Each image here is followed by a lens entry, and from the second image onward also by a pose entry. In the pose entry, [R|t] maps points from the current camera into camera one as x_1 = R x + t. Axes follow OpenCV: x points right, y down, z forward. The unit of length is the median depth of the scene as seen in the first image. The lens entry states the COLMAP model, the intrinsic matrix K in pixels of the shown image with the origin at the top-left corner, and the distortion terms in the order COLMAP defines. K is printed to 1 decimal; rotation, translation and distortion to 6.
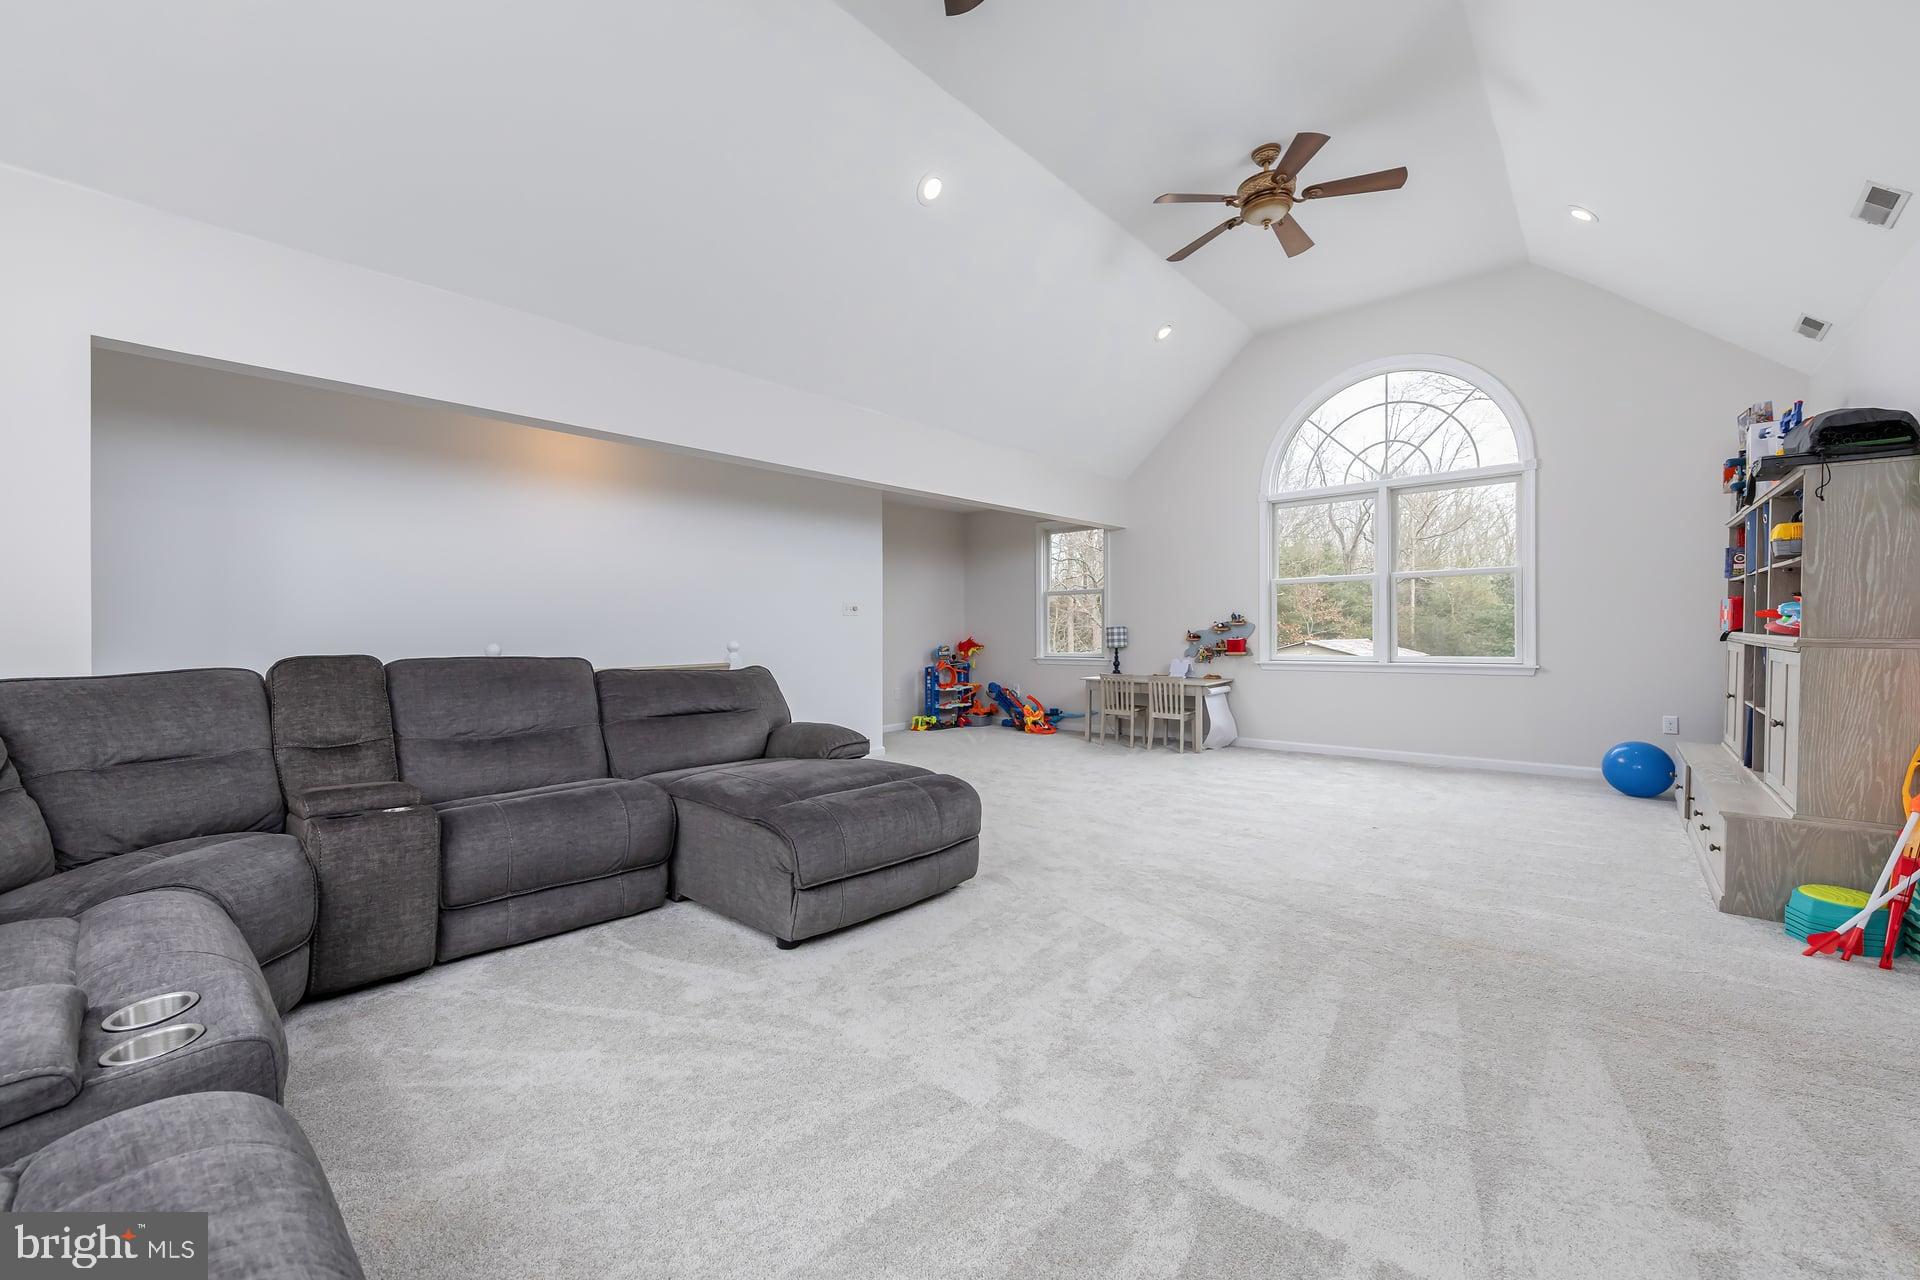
lens RADIAL K [[763.3, 0, 965.1], [0, 763.3, 643.8], [0, 0, 1]] dist [0.008377, -0.000917]
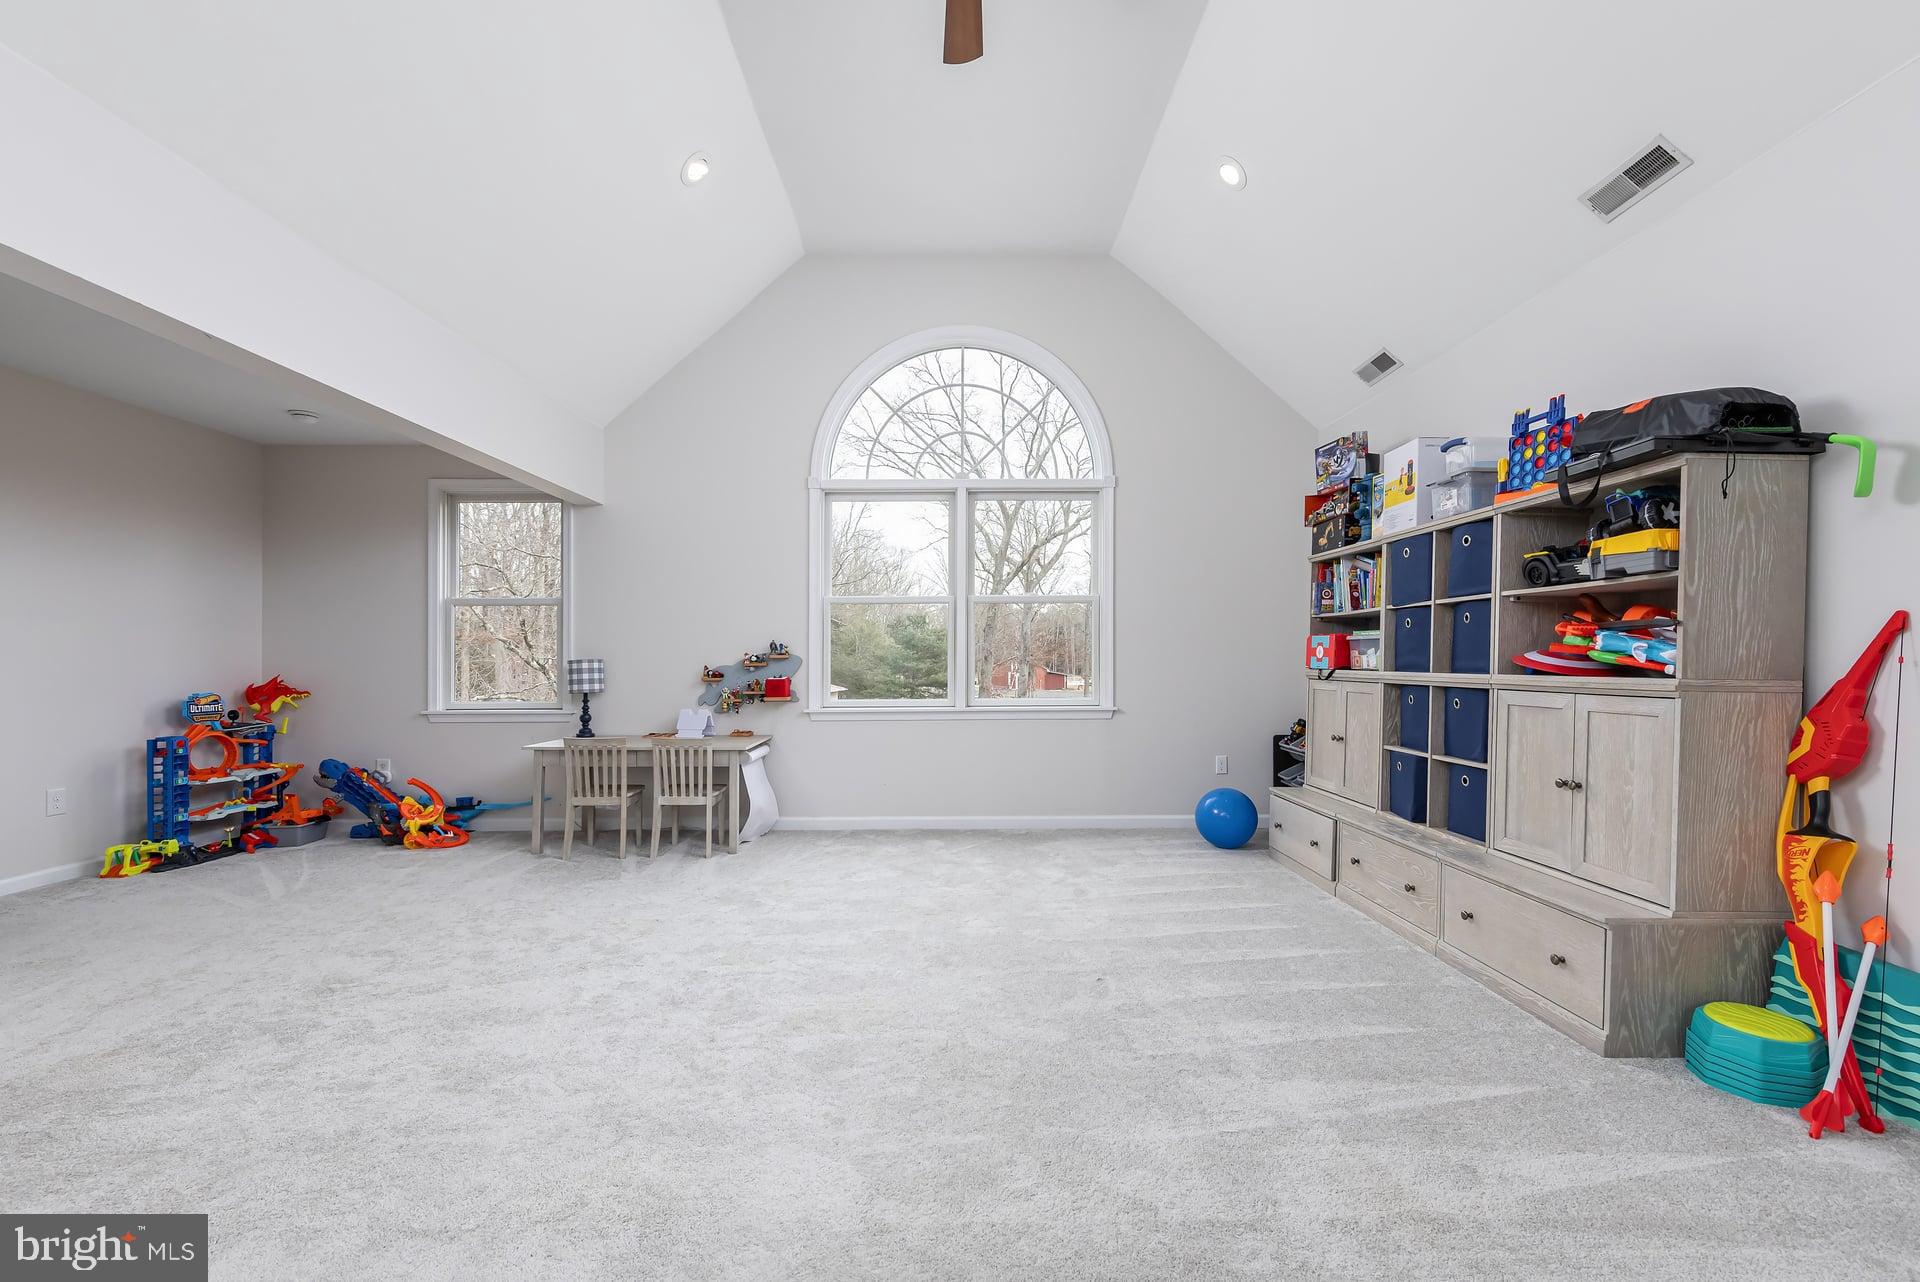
lens RADIAL K [[763.3, 0, 959.8], [0, 763.3, 664.8], [0, 0, 1]] dist [0.008377, -0.000917]
pose [[0.754499, 0.004793, 0.656284, 0.018518], [0.007720, 0.999839, -0.016178, -0.005780], [-0.656256, 0.017273, 0.754341, 0.340194]]
